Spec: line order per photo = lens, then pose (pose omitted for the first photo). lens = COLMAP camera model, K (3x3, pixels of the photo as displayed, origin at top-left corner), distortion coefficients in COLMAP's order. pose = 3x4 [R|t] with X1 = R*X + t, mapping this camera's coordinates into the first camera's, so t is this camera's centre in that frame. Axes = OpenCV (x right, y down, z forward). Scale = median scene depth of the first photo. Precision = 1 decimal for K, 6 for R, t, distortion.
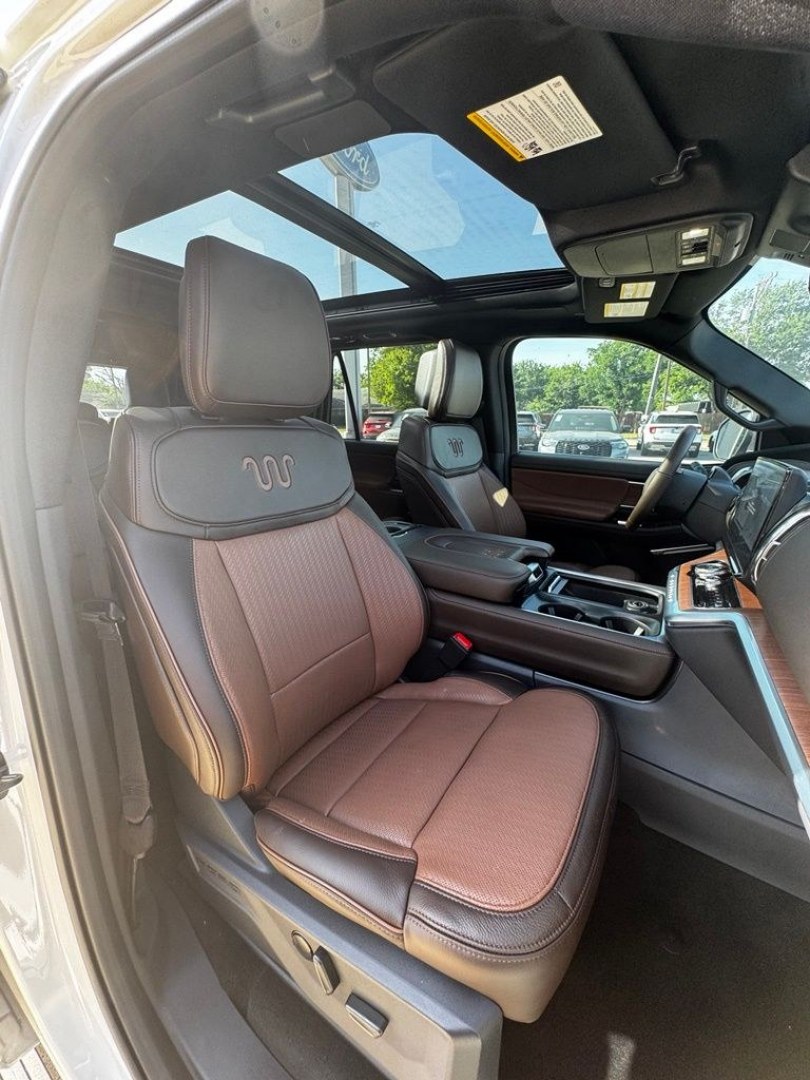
lens RADIAL K [[446.4, 0, 405.0], [0, 446.4, 540.0], [0, 0, 1]] dist [-0.003389, -0.000288]
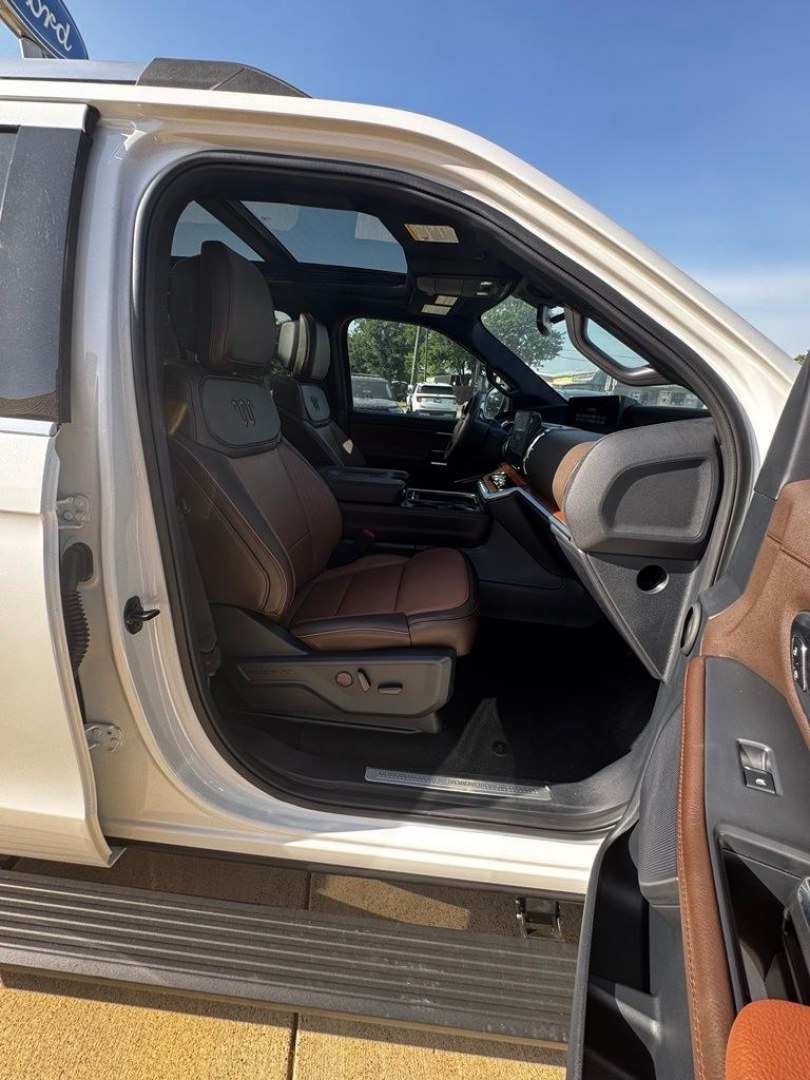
lens RADIAL K [[502.5, 0, 404.0], [0, 502.5, 554.3], [0, 0, 1]] dist [0.000717, -0.000188]
pose [[0.878767, -0.110112, 0.464375, -0.323239], [0.080906, 0.993308, 0.082427, 0.098594], [-0.470343, -0.034863, 0.881795, -0.312337]]
